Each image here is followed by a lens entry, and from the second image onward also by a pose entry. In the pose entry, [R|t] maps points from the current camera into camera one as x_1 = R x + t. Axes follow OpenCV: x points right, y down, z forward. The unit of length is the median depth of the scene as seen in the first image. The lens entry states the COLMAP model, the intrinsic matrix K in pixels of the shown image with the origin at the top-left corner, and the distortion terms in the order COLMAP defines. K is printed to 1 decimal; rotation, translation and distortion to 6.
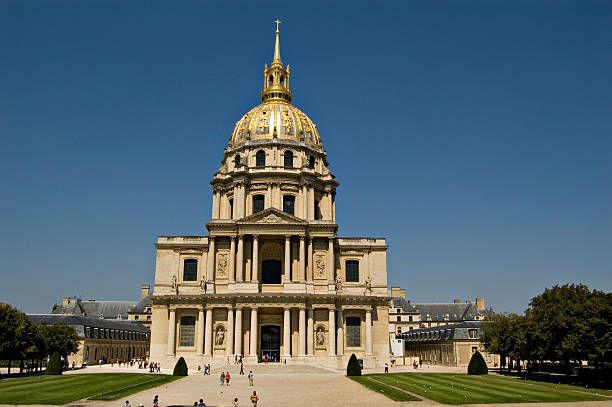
lens RADIAL K [[494.8, 0, 292.2], [0, 494.8, 220.8], [0, 0, 1]] dist [0.004128, -0.002474]
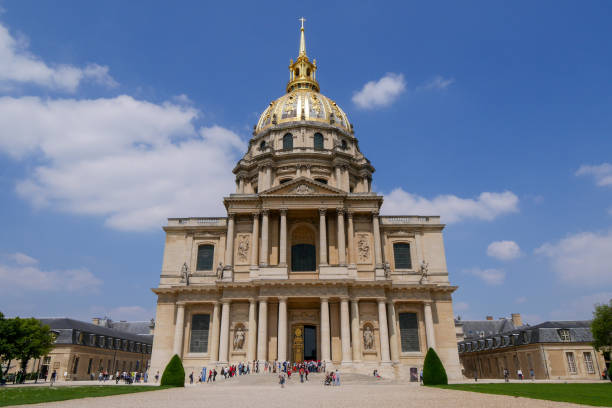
lens RADIAL K [[422.4, 0, 297.6], [0, 422.4, 200.9], [0, 0, 1]] dist [0.028310, -0.002619]
pose [[0.999131, -0.021026, -0.035994, -0.023762], [0.015992, 0.990737, -0.134849, 0.103262], [0.038496, 0.134156, 0.990212, 0.290701]]
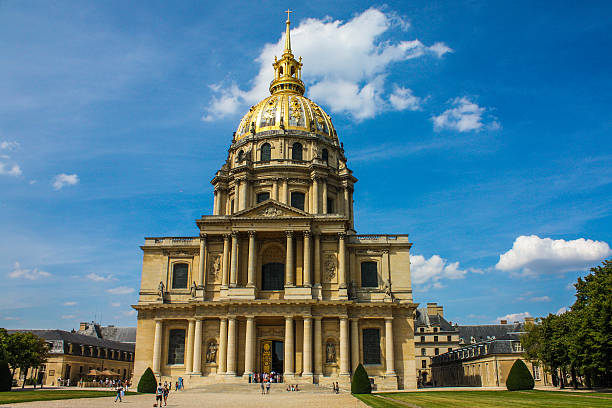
lens RADIAL K [[510.6, 0, 295.7], [0, 510.6, 222.7], [0, 0, 1]] dist [-0.064721, 0.006655]
pose [[0.997112, -0.024515, -0.071873, 0.060867], [0.020597, 0.998287, -0.054758, 0.059130], [0.073093, 0.053119, 0.995910, 0.125226]]
